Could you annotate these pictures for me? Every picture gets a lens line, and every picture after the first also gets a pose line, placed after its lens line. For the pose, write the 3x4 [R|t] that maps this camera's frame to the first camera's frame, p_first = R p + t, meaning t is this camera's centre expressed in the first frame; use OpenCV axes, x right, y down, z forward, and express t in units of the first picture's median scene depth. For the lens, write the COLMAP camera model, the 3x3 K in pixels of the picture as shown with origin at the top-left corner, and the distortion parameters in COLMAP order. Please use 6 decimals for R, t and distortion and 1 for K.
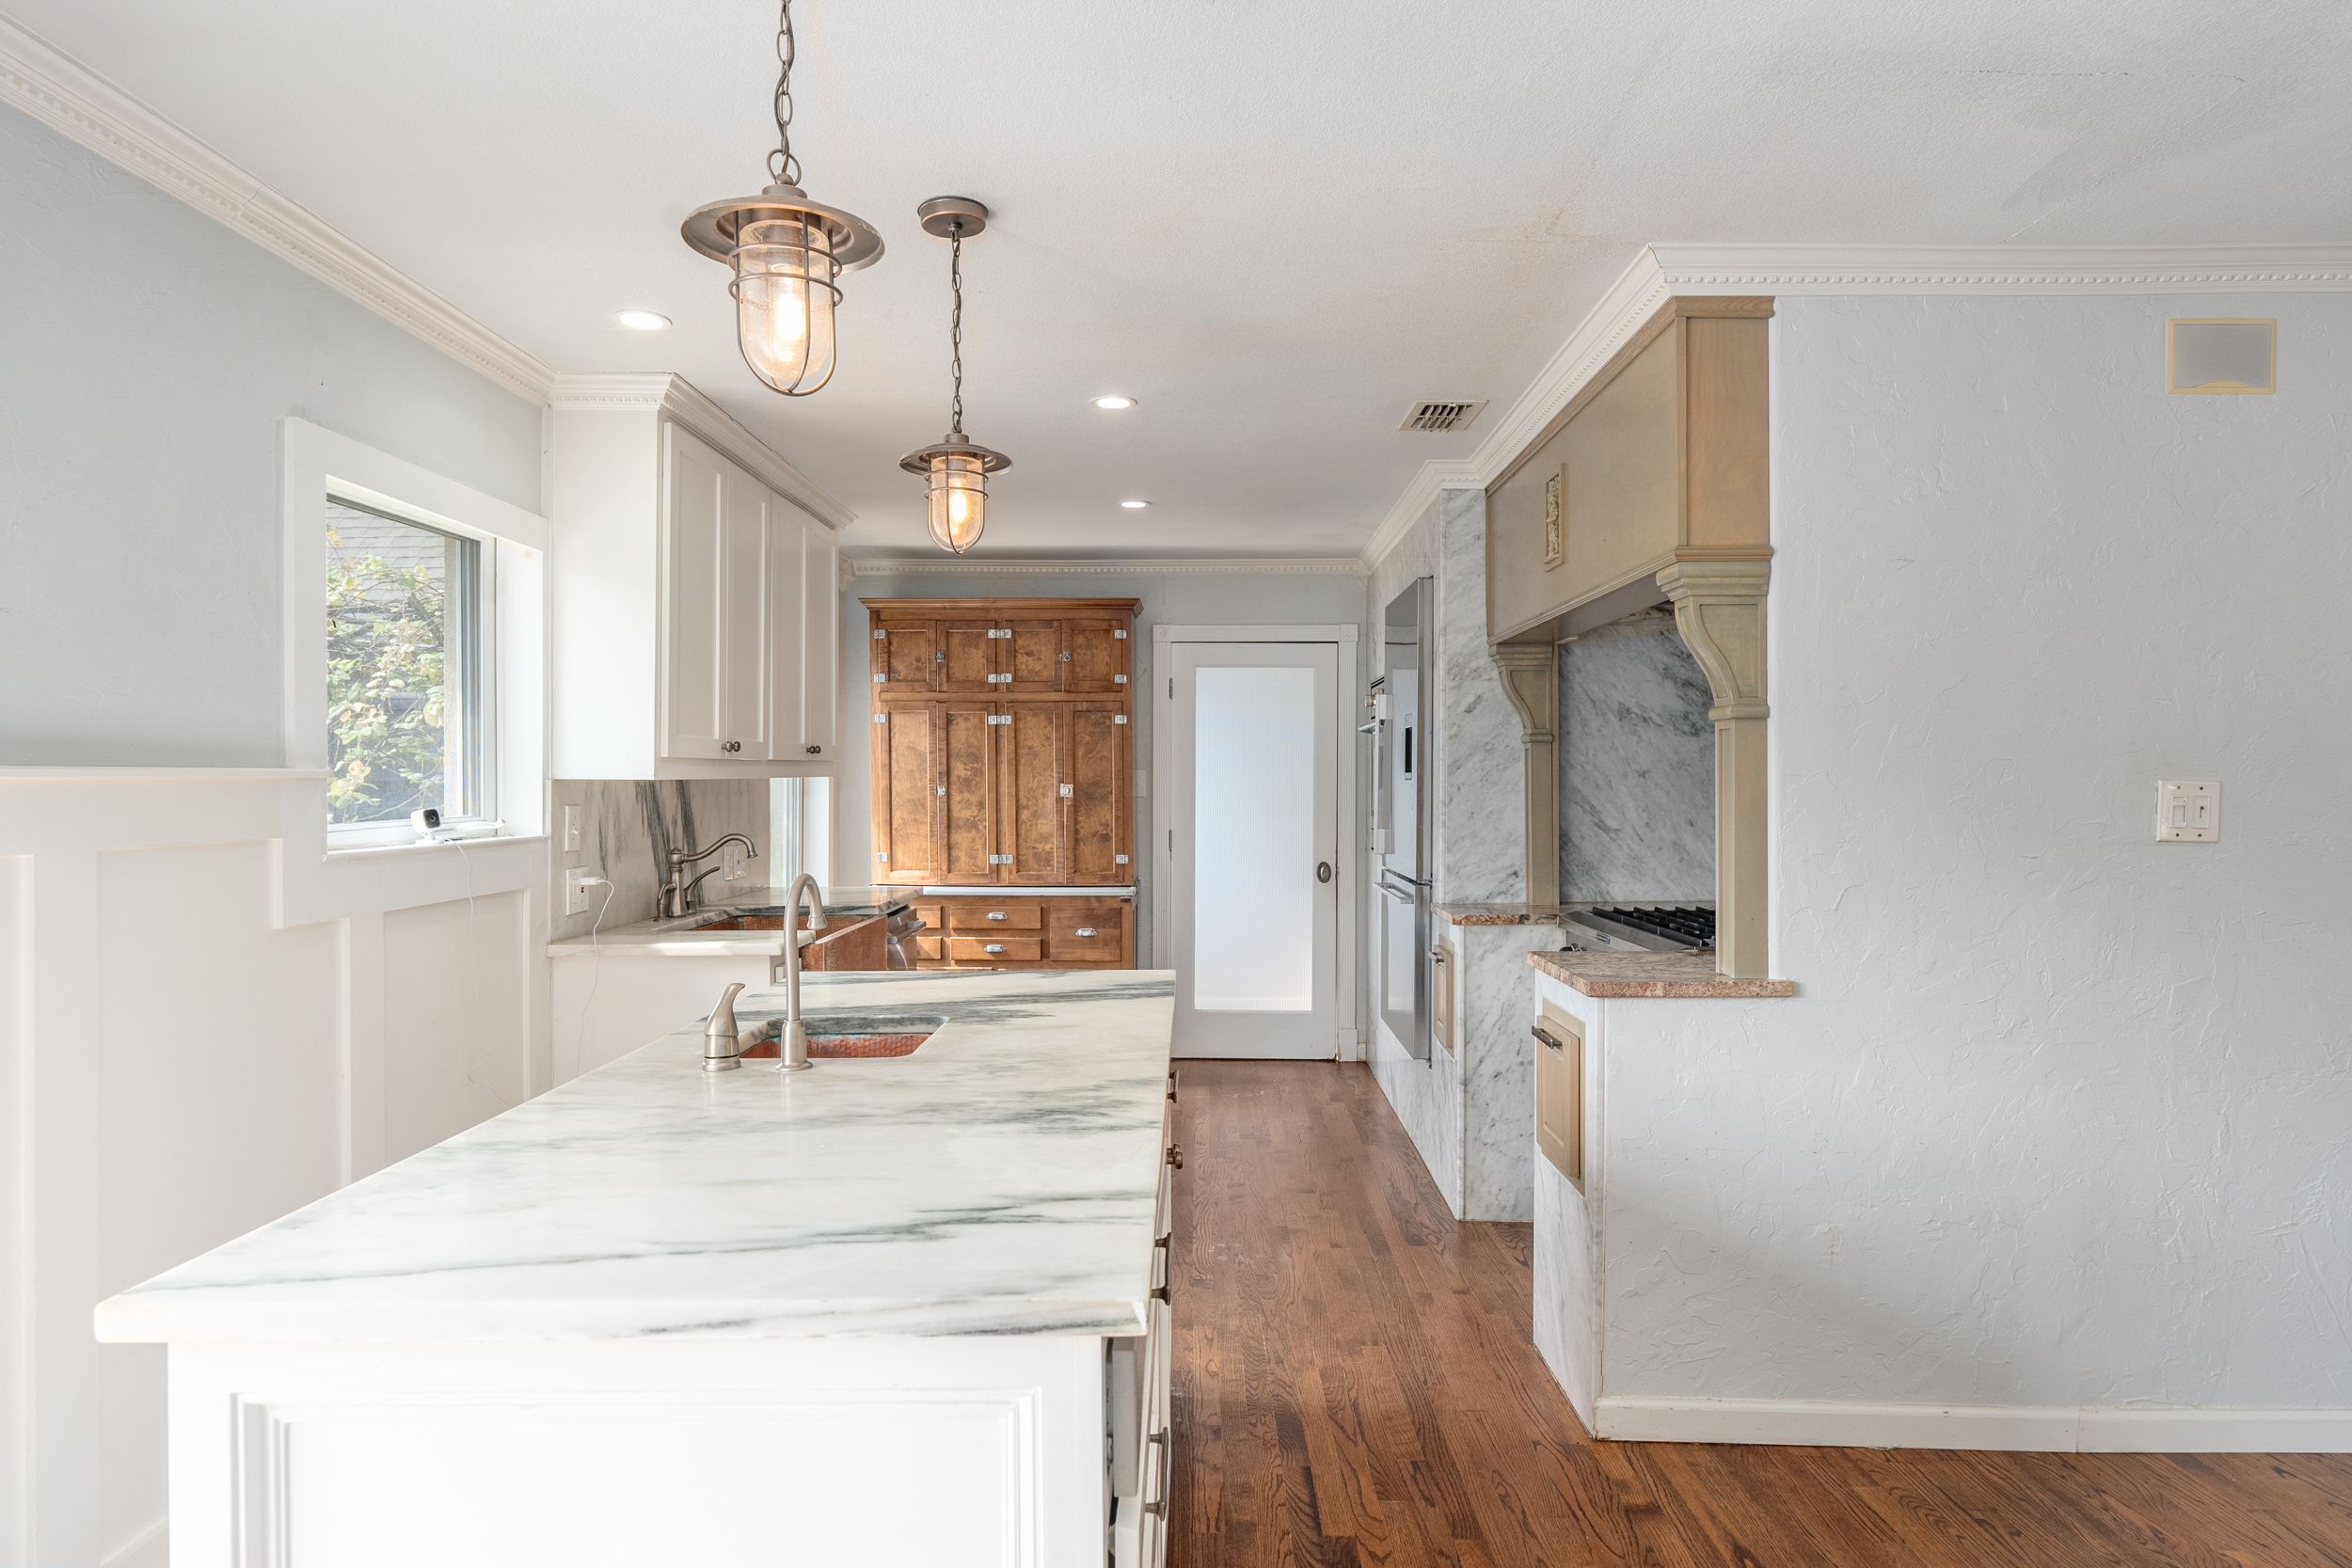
lens RADIAL K [[1316.1, 0, 1176.0], [0, 1316.1, 784.0], [0, 0, 1]] dist [-0.001627, 0.000337]
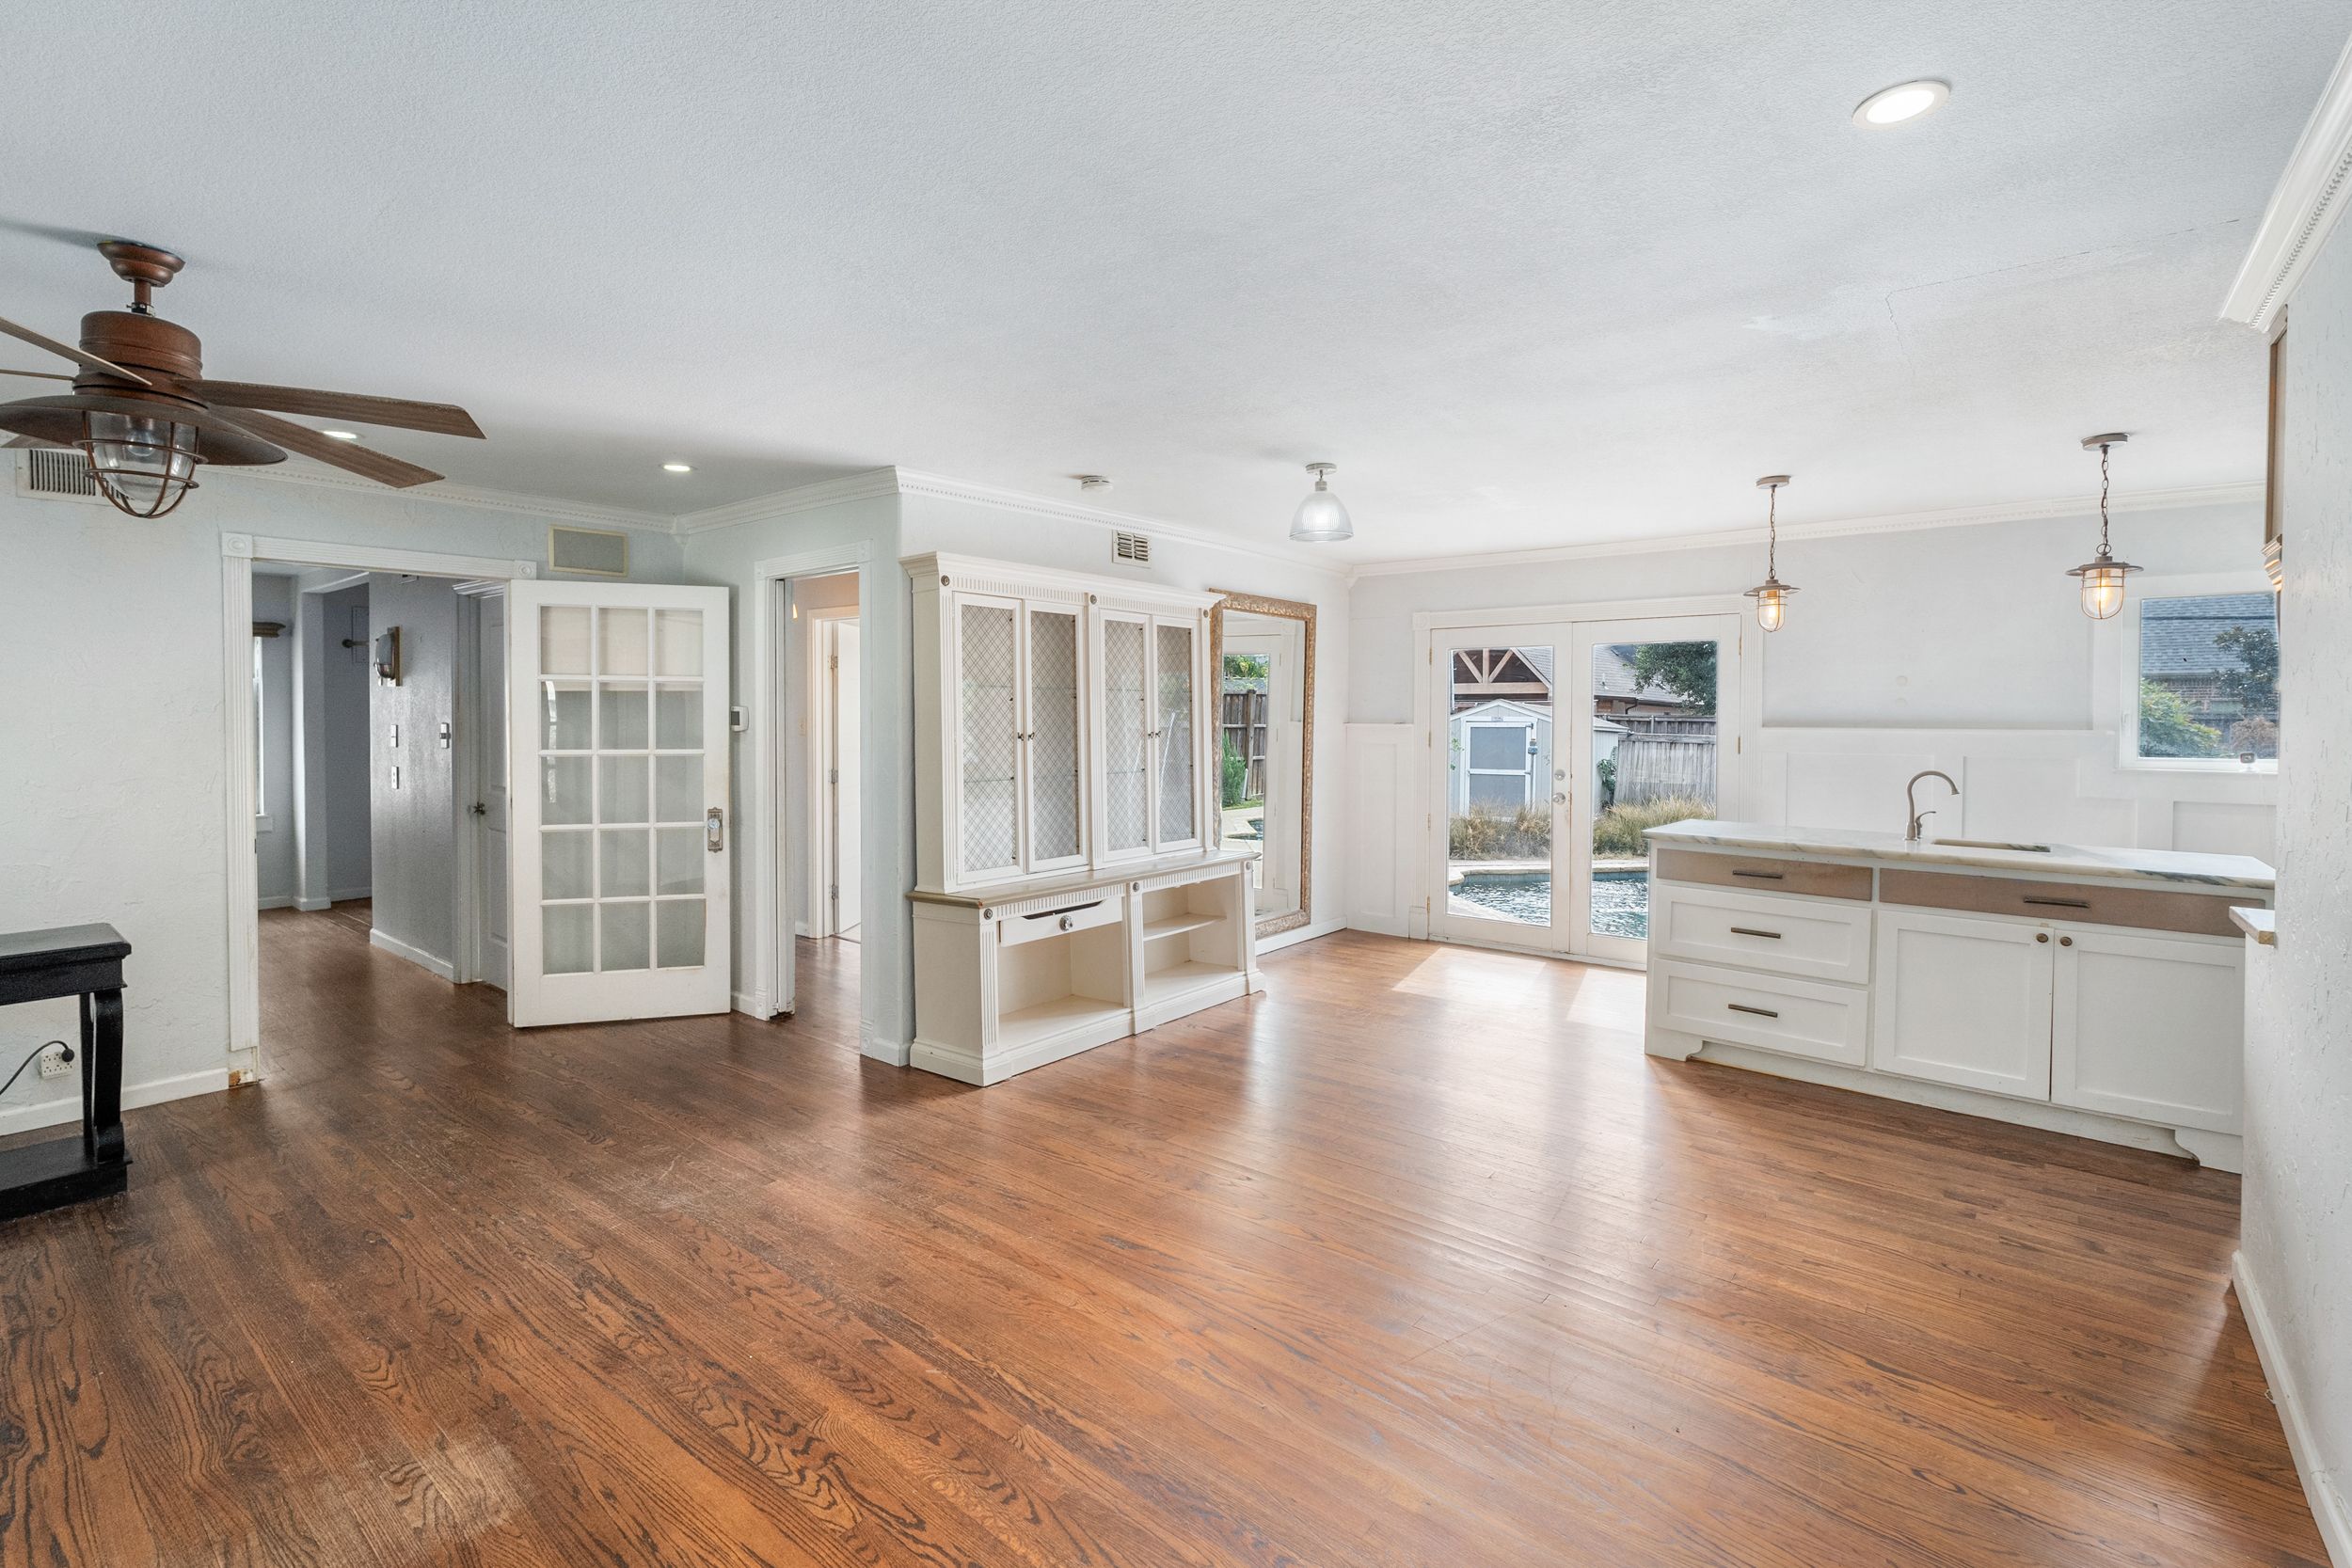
lens RADIAL K [[1056.0, 0, 1159.5], [0, 1056.0, 749.1], [0, 0, 1]] dist [-0.002838, -0.000874]
pose [[-0.625324, 0.018826, -0.780138, 0.764125], [-0.010405, 0.999419, 0.032457, -0.008209], [0.780296, 0.028414, -0.624764, 0.366605]]
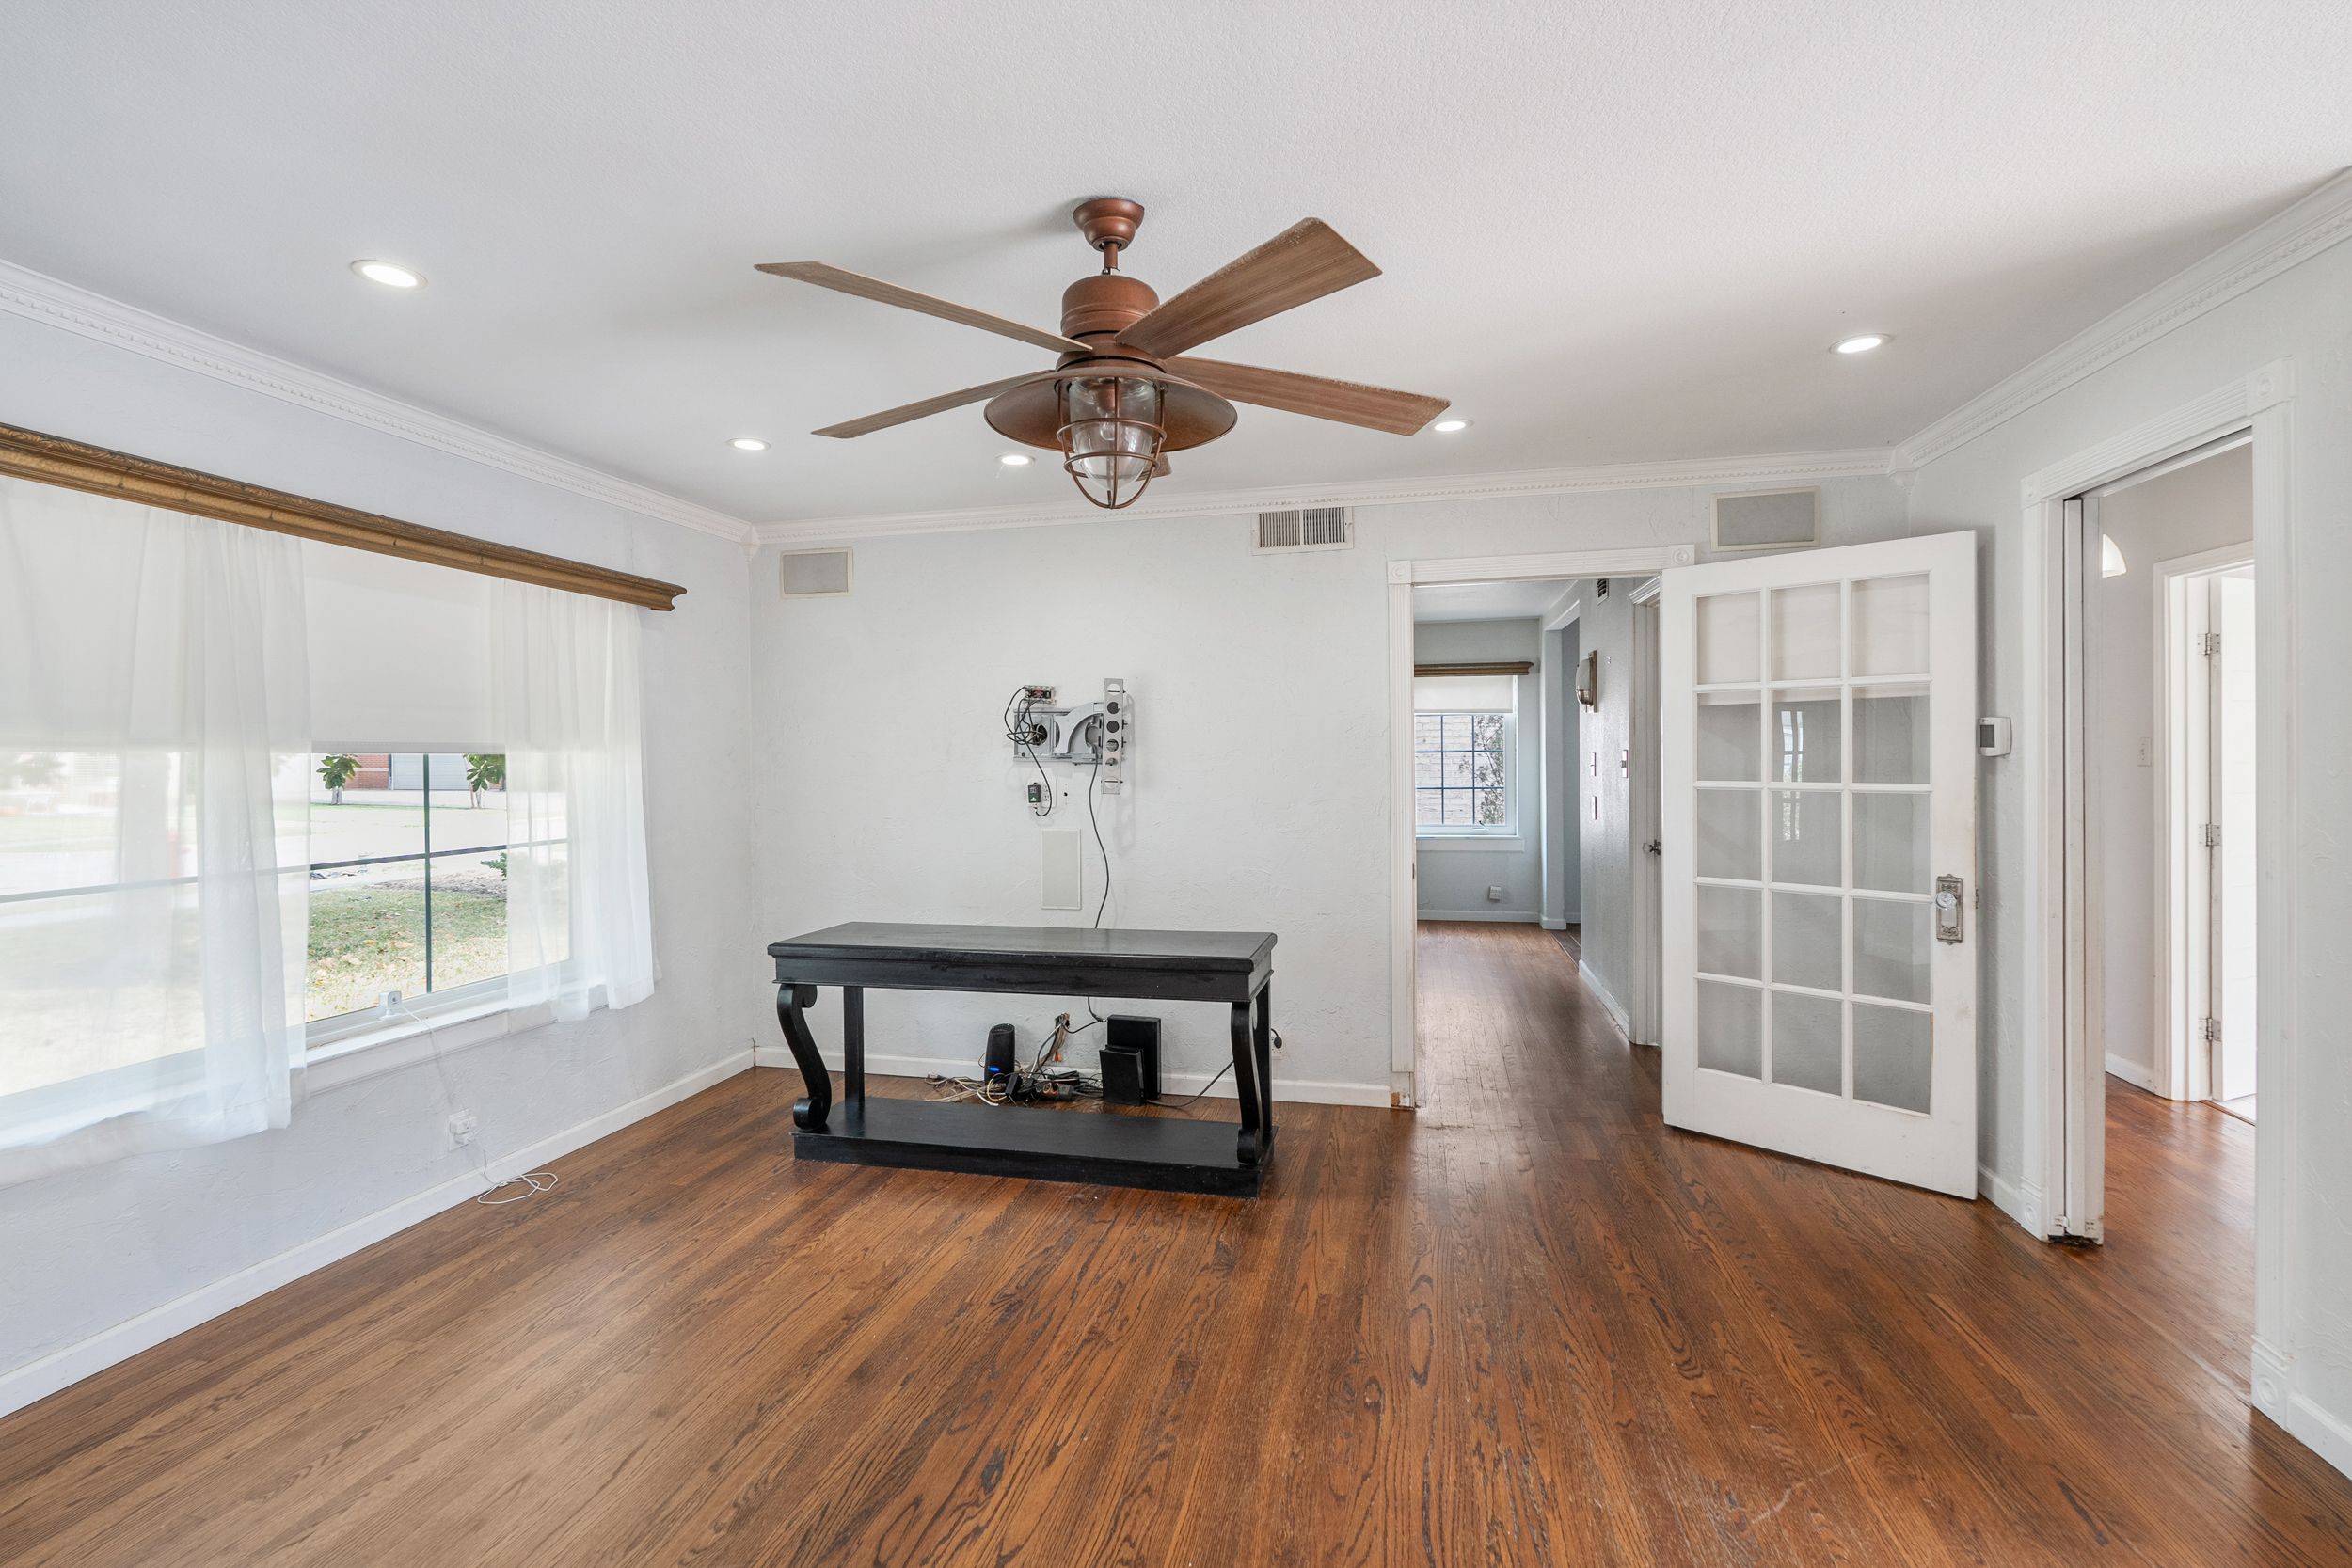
lens RADIAL K [[1046.0, 0, 1150.9], [0, 1046.0, 755.2], [0, 0, 1]] dist [-0.004853, -0.000128]
pose [[-0.977286, 0.003336, 0.211900, 0.619940], [0.005477, 0.999940, 0.009522, 0.000354], [-0.211855, 0.010466, -0.977245, 0.179286]]
